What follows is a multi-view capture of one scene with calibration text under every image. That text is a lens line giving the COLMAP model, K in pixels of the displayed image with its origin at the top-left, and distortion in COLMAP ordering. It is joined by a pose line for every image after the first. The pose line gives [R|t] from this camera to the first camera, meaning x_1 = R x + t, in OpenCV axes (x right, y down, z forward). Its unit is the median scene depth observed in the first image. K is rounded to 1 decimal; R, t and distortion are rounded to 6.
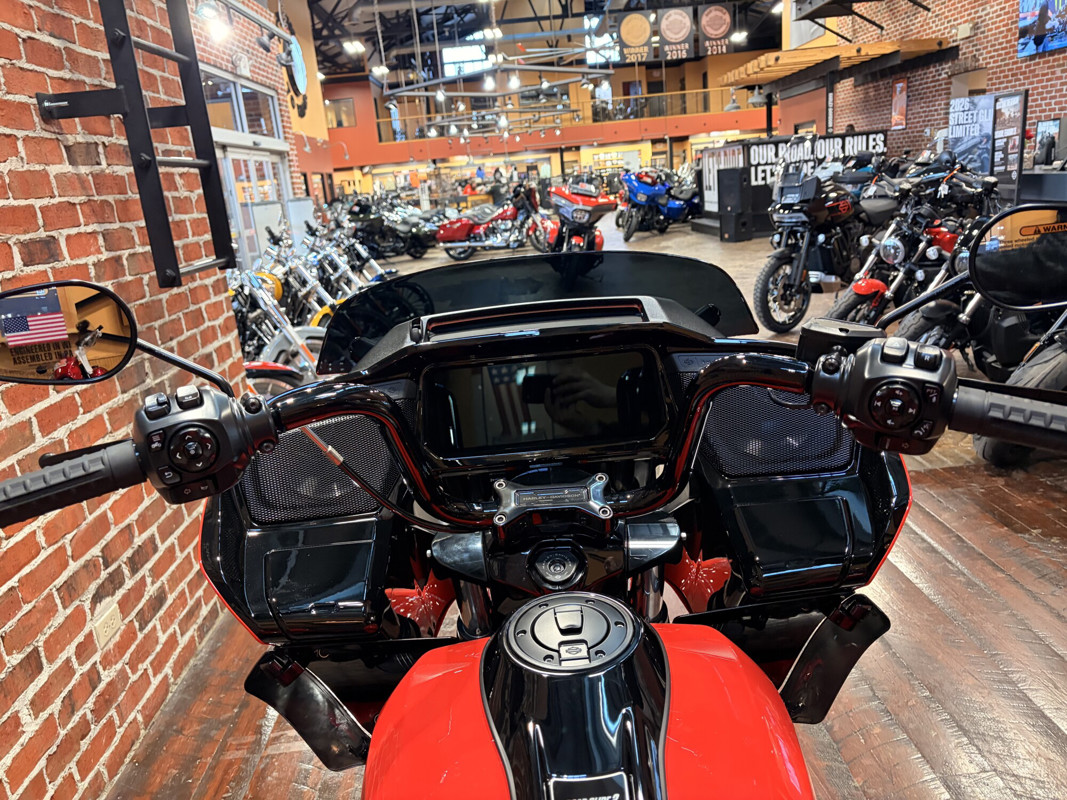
lens RADIAL K [[810.1, 0, 547.0], [0, 810.1, 394.3], [0, 0, 1]] dist [0.041528, -0.041443]
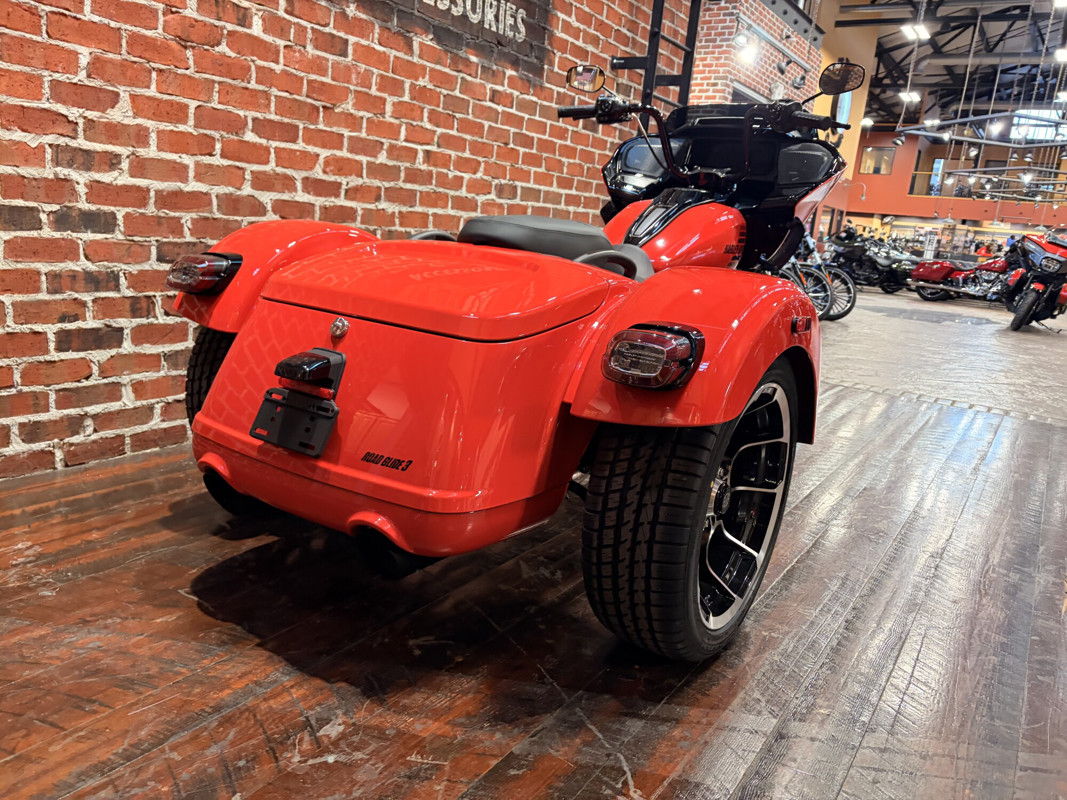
lens RADIAL K [[810.1, 0, 541.3], [0, 810.1, 397.8], [0, 0, 1]] dist [0.041528, -0.041443]
pose [[0.800098, 0.287220, -0.526638, 0.092235], [-0.312373, 0.948986, 0.042989, 0.068211], [0.512119, 0.130112, 0.849002, -0.119581]]
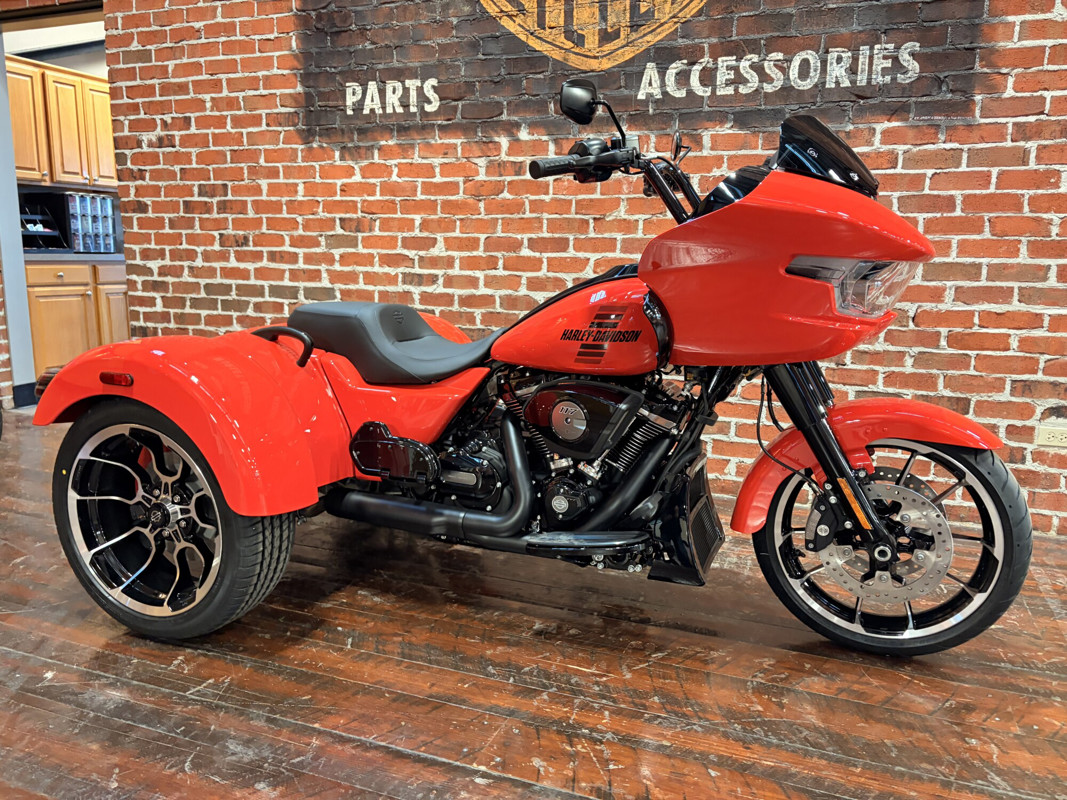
lens RADIAL K [[810.1, 0, 541.5], [0, 810.1, 398.7], [0, 0, 1]] dist [0.041528, -0.041443]
pose [[-0.396495, 0.245295, -0.884659, 0.156074], [-0.217373, 0.911155, 0.350066, -0.009806], [0.891931, 0.331101, -0.307947, 0.101024]]
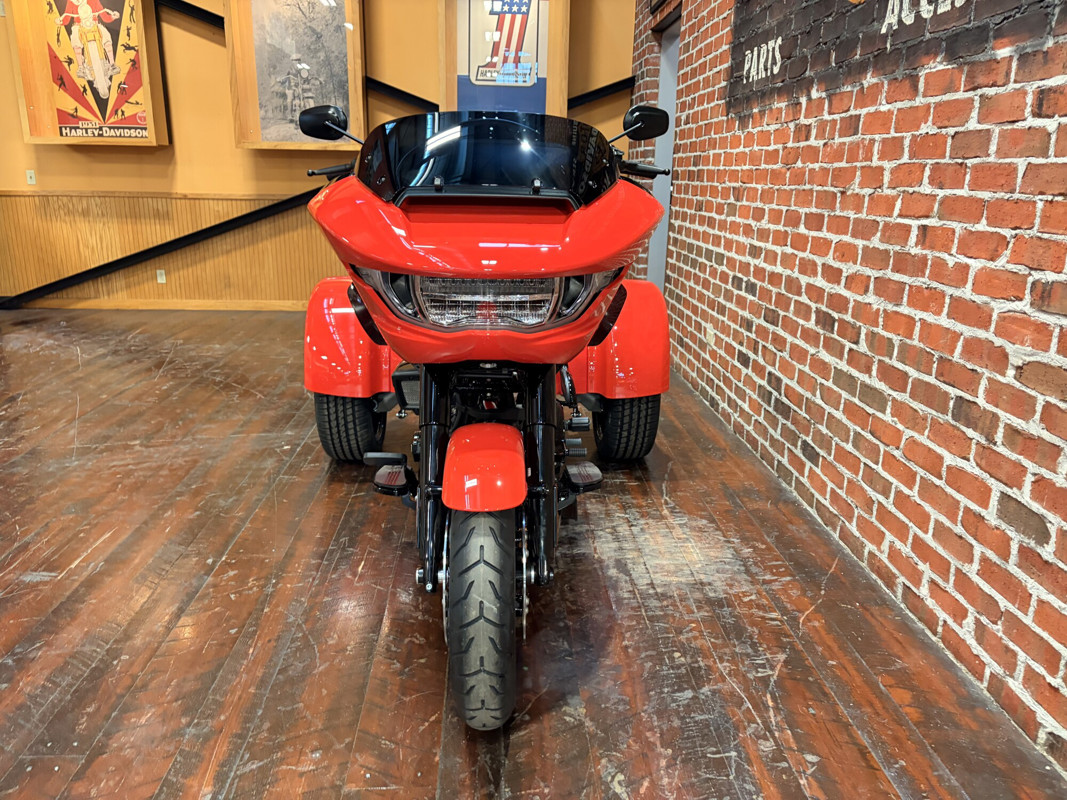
lens RADIAL K [[810.1, 0, 525.5], [0, 810.1, 402.2], [0, 0, 1]] dist [0.041528, -0.041443]
pose [[-0.997109, 0.072992, 0.021096, -0.007171], [0.073572, 0.858215, 0.507990, -0.040267], [0.018974, 0.508074, -0.861105, 0.219686]]
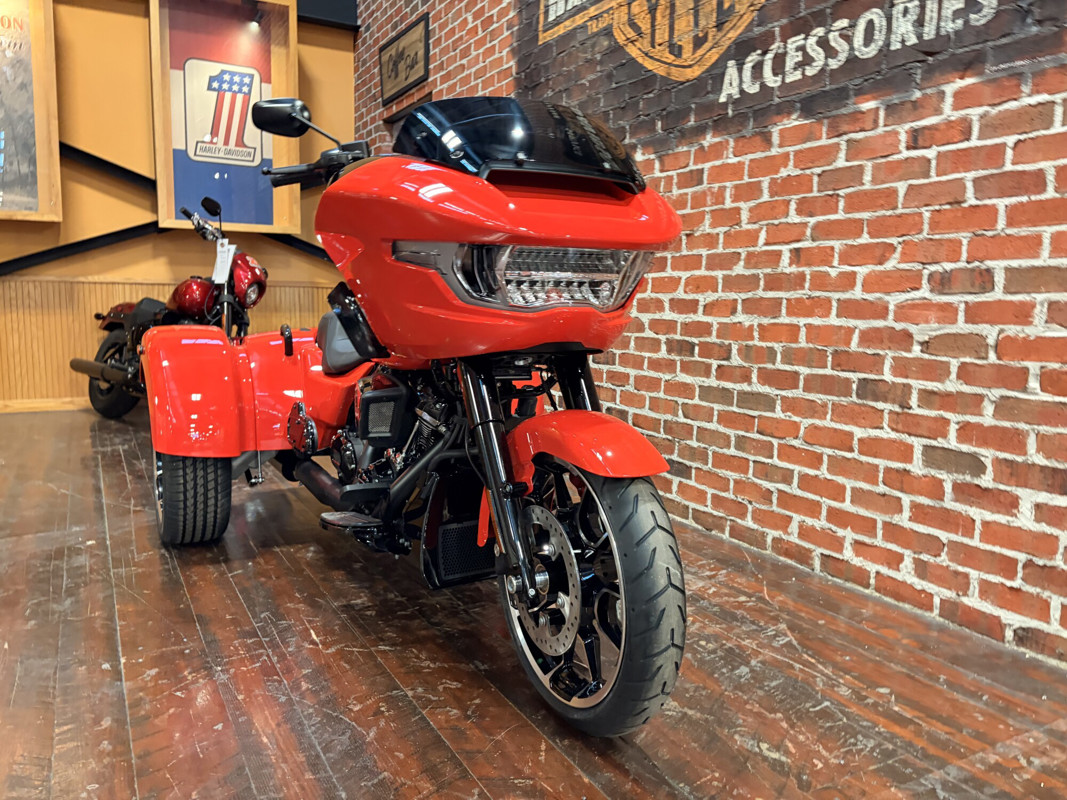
lens RADIAL K [[810.1, 0, 530.8], [0, 810.1, 391.8], [0, 0, 1]] dist [0.041528, -0.041443]
pose [[-0.894654, 0.126362, -0.428517, 0.060612], [-0.050771, 0.924197, 0.378526, -0.020757], [0.443866, 0.360406, -0.820421, 0.207856]]
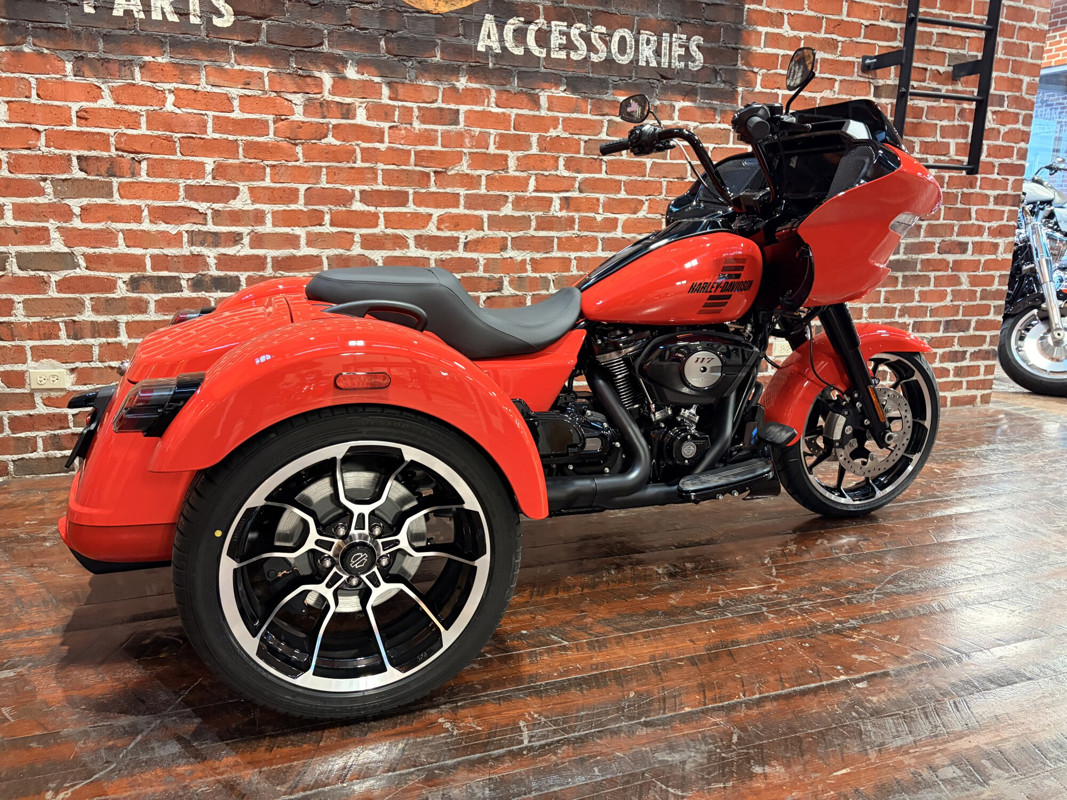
lens RADIAL K [[810.1, 0, 534.1], [0, 810.1, 399.0], [0, 0, 1]] dist [0.041528, -0.041443]
pose [[0.295922, 0.298928, -0.907233, 0.159317], [-0.293438, 0.932295, 0.211471, 0.026691], [0.909024, 0.203637, 0.363604, -0.026366]]
